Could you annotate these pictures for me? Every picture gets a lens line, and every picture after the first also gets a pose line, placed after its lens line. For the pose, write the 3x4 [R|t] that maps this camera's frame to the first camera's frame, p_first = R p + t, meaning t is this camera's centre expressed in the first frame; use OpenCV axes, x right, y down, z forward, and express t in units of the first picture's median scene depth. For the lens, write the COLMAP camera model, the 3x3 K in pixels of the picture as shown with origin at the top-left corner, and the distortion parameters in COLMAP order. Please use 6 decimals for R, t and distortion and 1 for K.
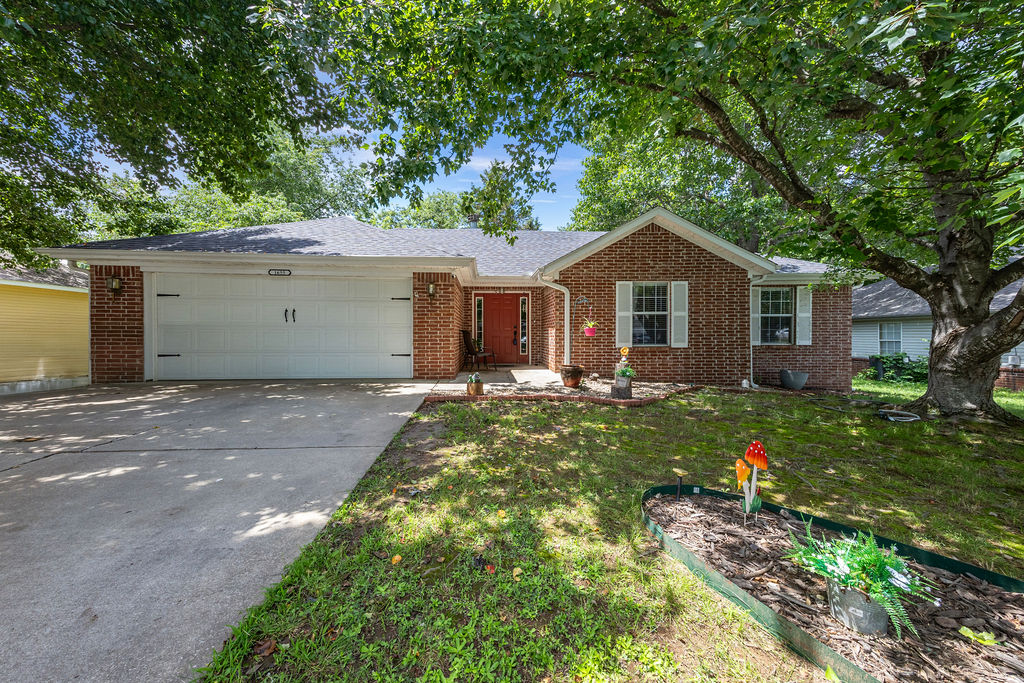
lens RADIAL K [[374.2, 0, 515.6], [0, 374.2, 345.9], [0, 0, 1]] dist [0.061550, -0.000126]
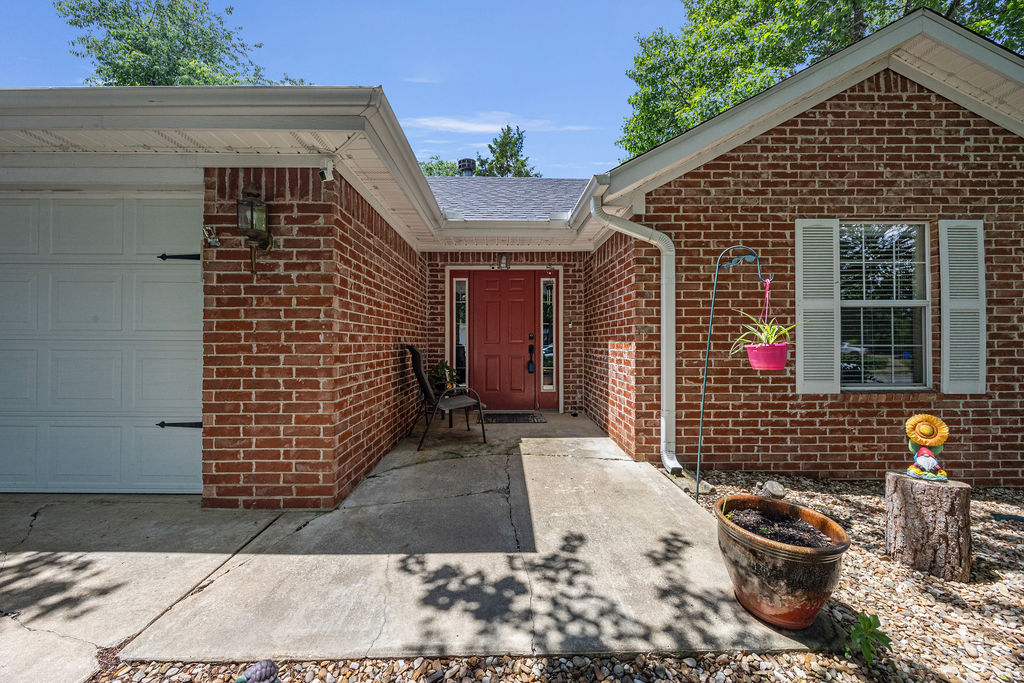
lens RADIAL K [[387.5, 0, 513.0], [0, 387.5, 345.1], [0, 0, 1]] dist [-0.003306, 0.000254]
pose [[0.998671, 0.001431, -0.051527, 0.002124], [-0.002555, 0.999760, -0.021757, -0.035605], [0.051484, 0.021860, 0.998435, 0.602375]]
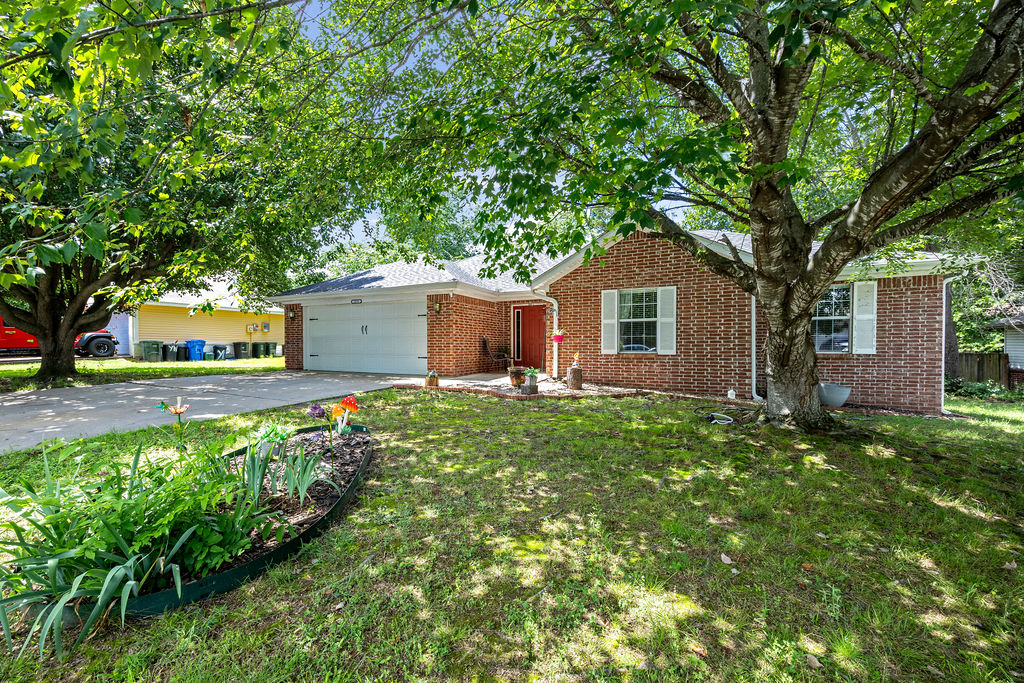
lens RADIAL K [[390.3, 0, 522.9], [0, 390.3, 360.6], [0, 0, 1]] dist [-0.000014, 0.000084]
pose [[0.890682, 0.016942, -0.454312, 0.572155], [-0.013113, 0.999847, 0.011577, 0.013453], [0.454438, -0.004354, 0.890767, -0.065207]]
